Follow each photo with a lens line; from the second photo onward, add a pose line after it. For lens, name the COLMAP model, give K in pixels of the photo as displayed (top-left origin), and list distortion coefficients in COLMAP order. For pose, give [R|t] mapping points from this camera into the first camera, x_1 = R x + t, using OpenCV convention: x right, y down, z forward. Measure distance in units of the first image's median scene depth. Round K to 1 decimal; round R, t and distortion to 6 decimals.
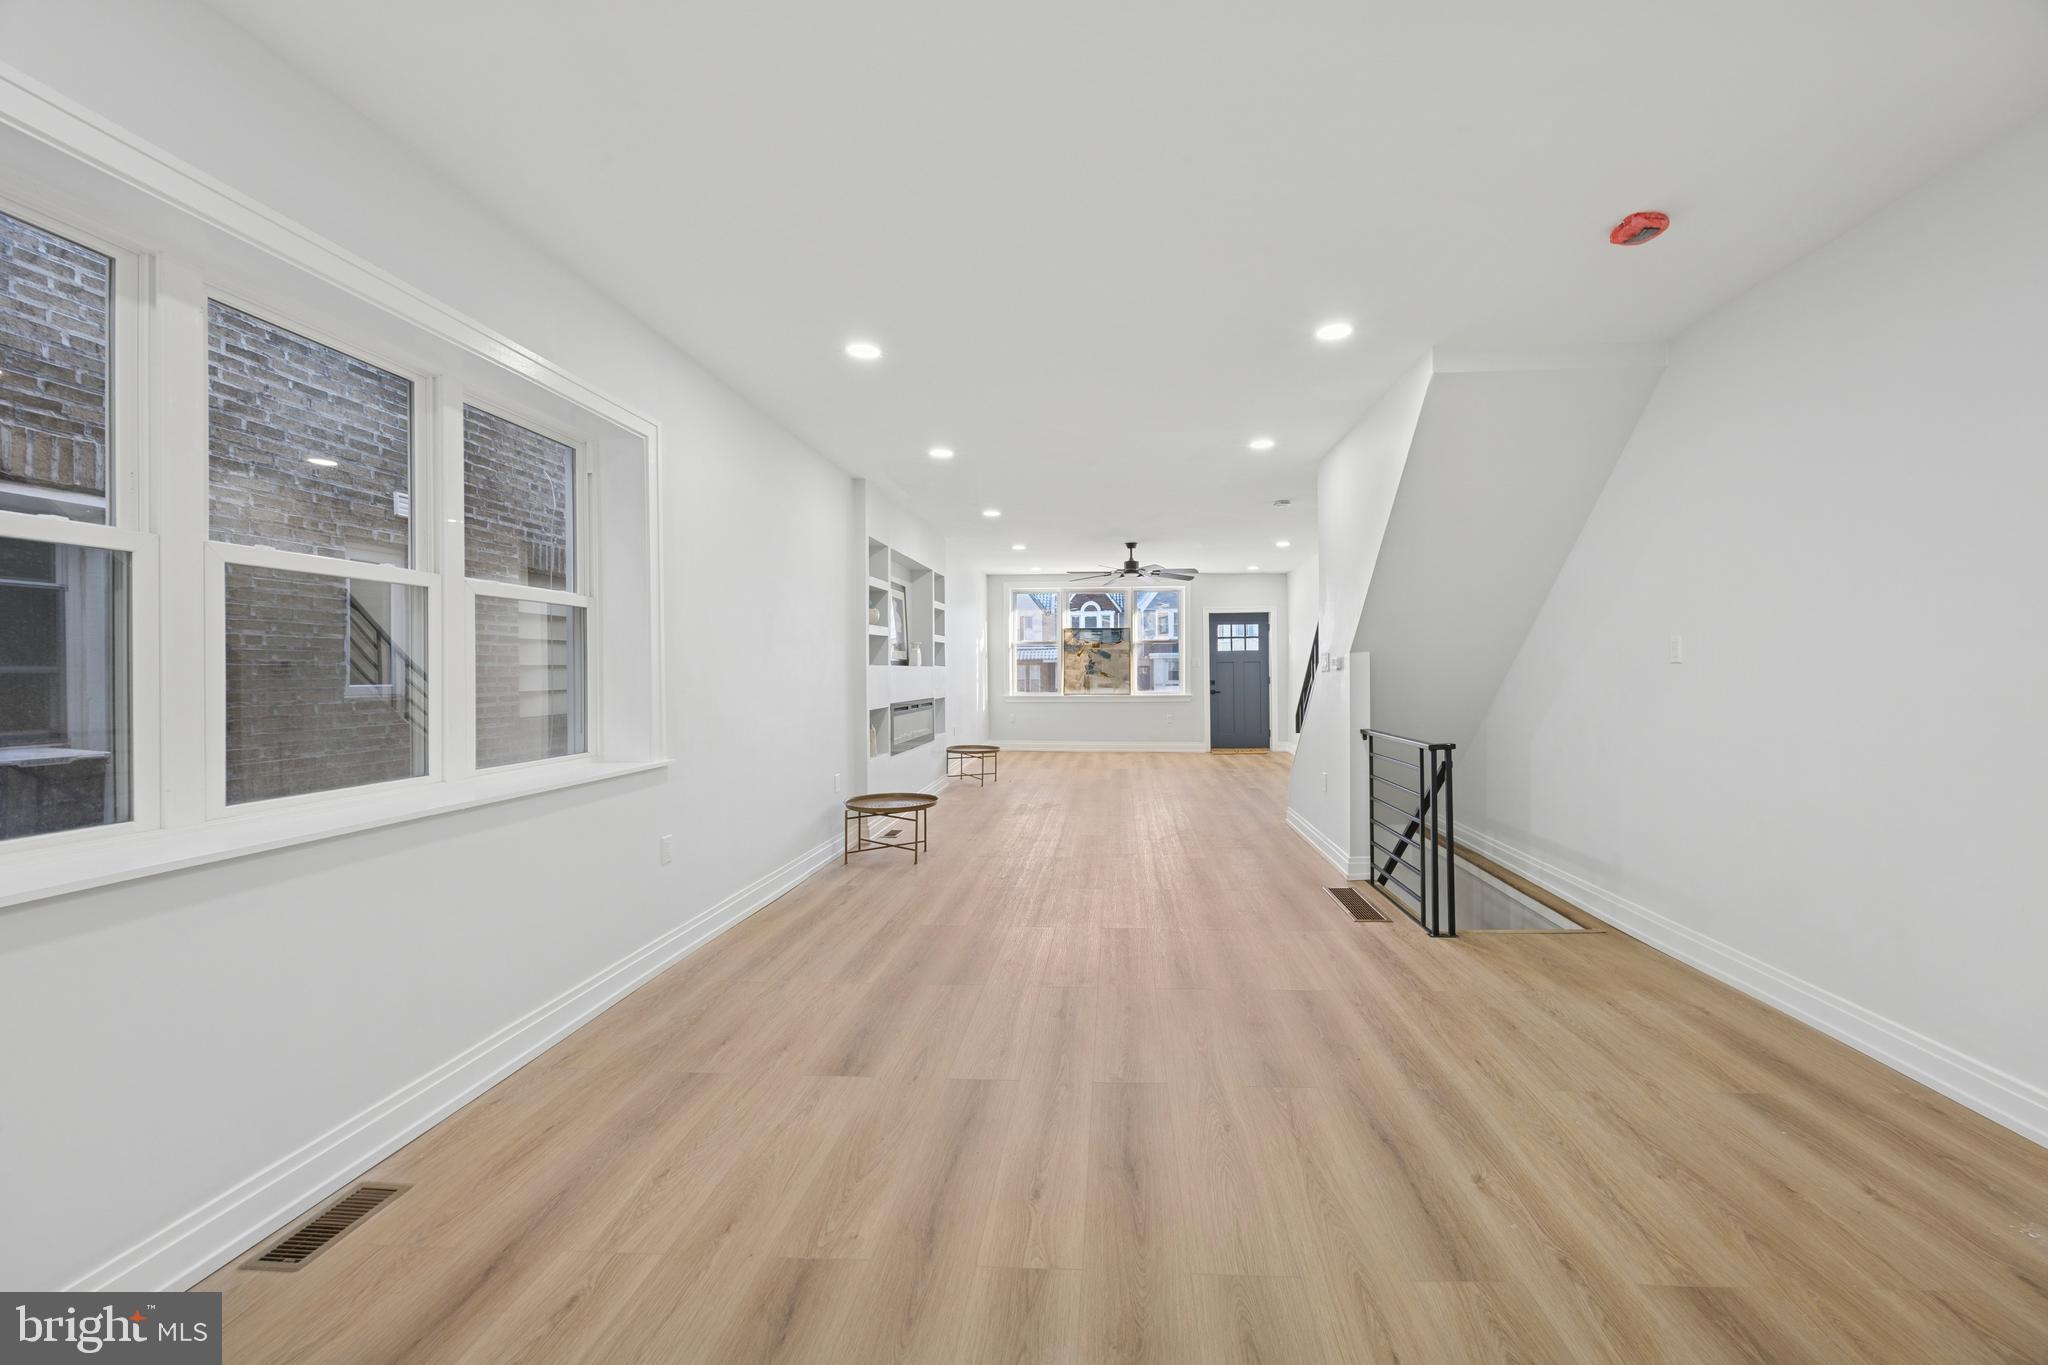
lens RADIAL K [[800.7, 0, 1080.2], [0, 800.7, 677.5], [0, 0, 1]] dist [-0.001402, -0.000107]
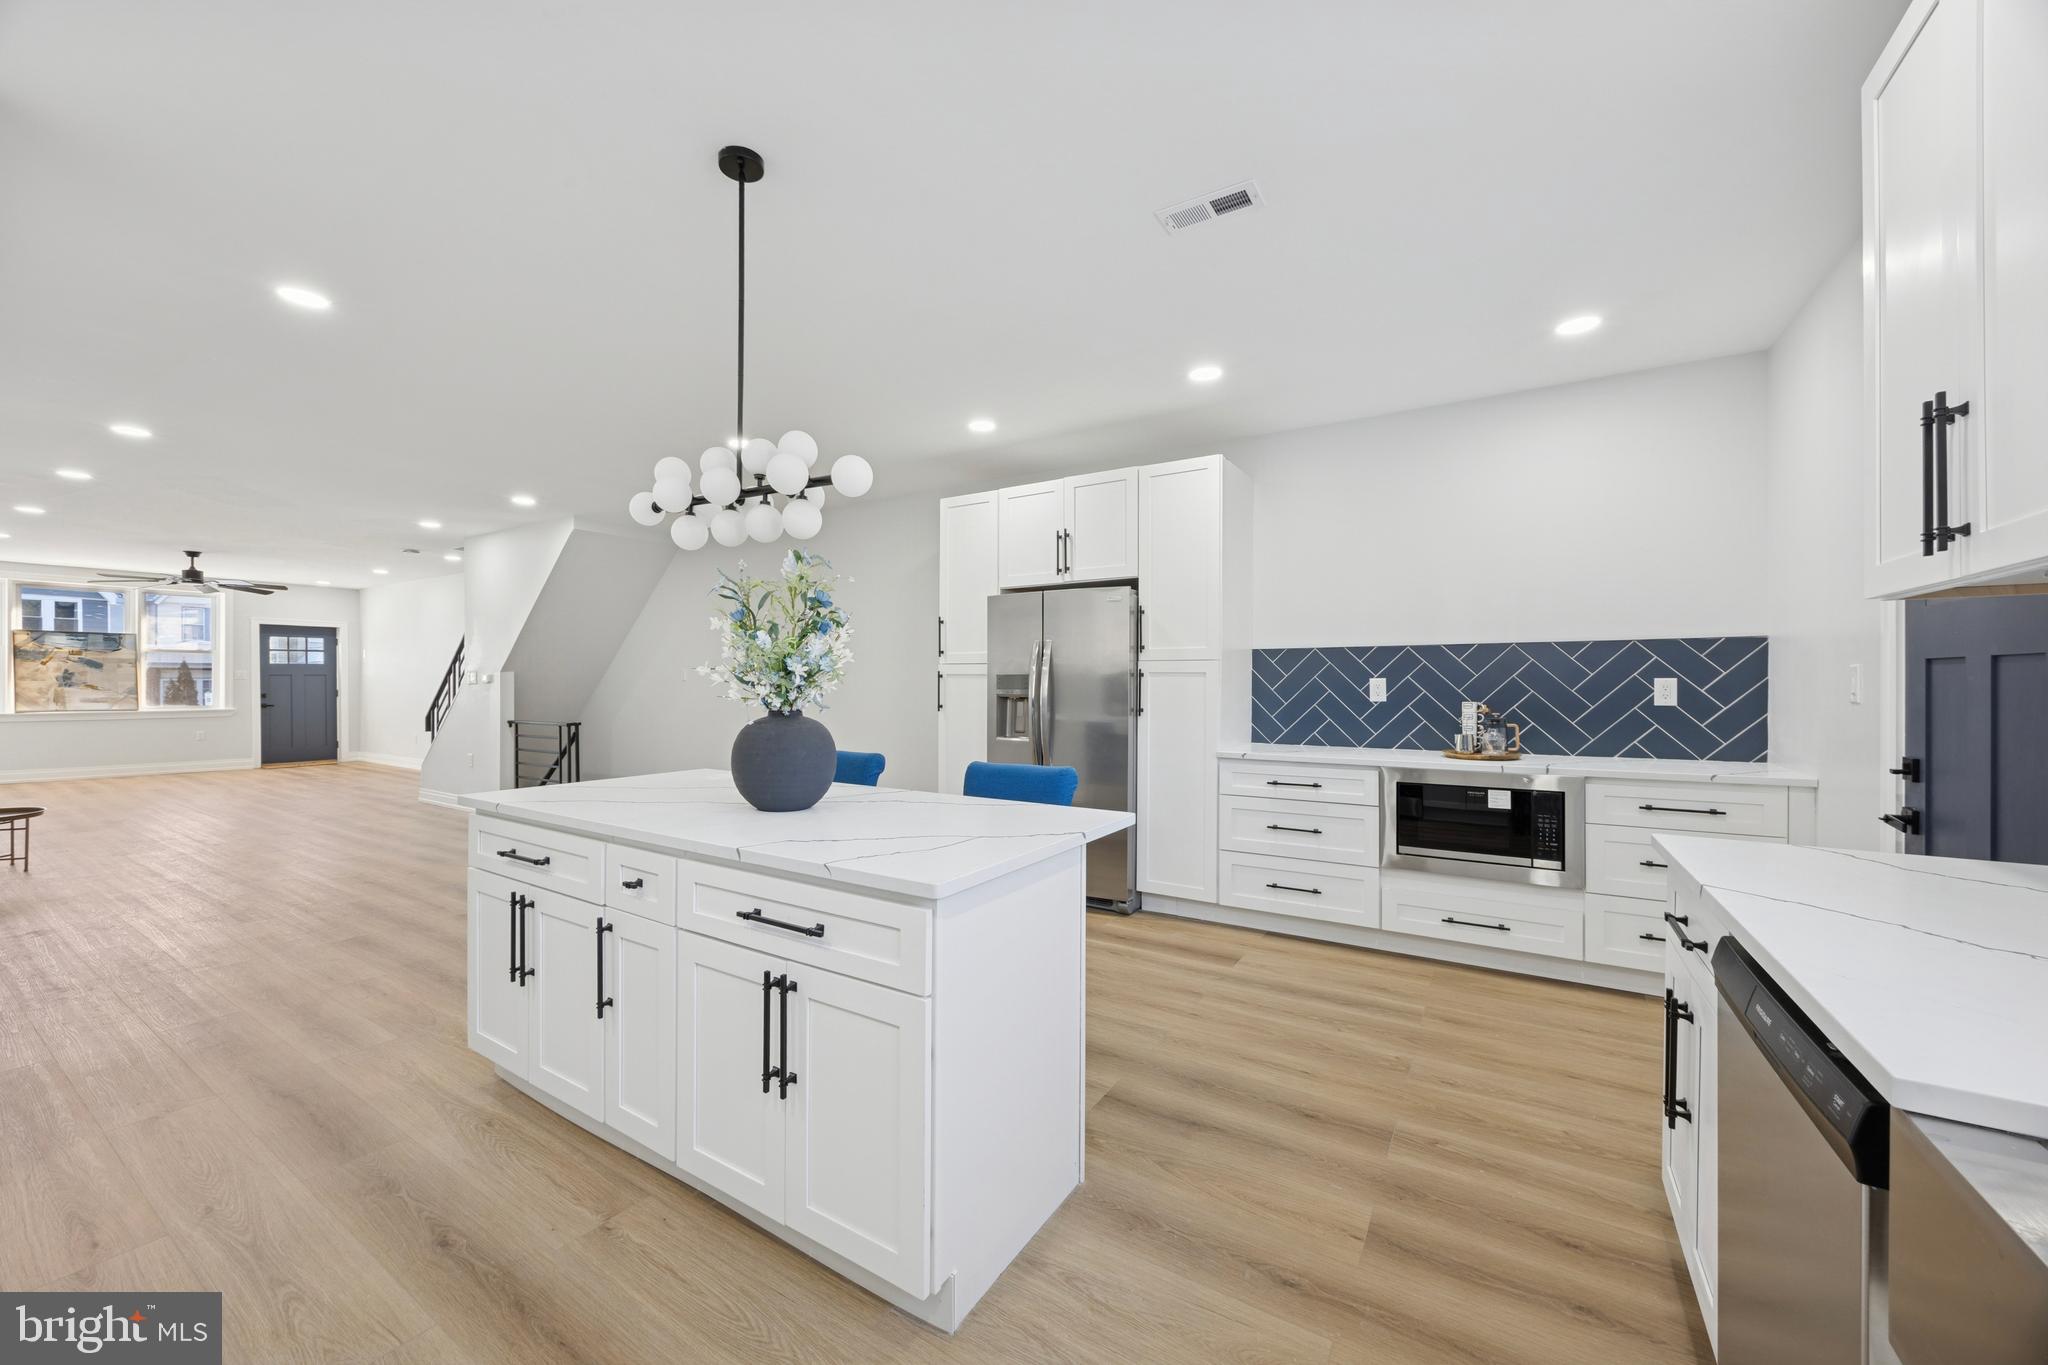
lens RADIAL K [[775.0, 0, 1013.8], [0, 775.0, 688.4], [0, 0, 1]] dist [-0.002568, -0.000333]
pose [[0.498691, -0.000014, 0.866780, -0.296828], [0.004683, 0.999985, -0.002677, 0.006479], [-0.866767, 0.005394, 0.498684, -0.389683]]
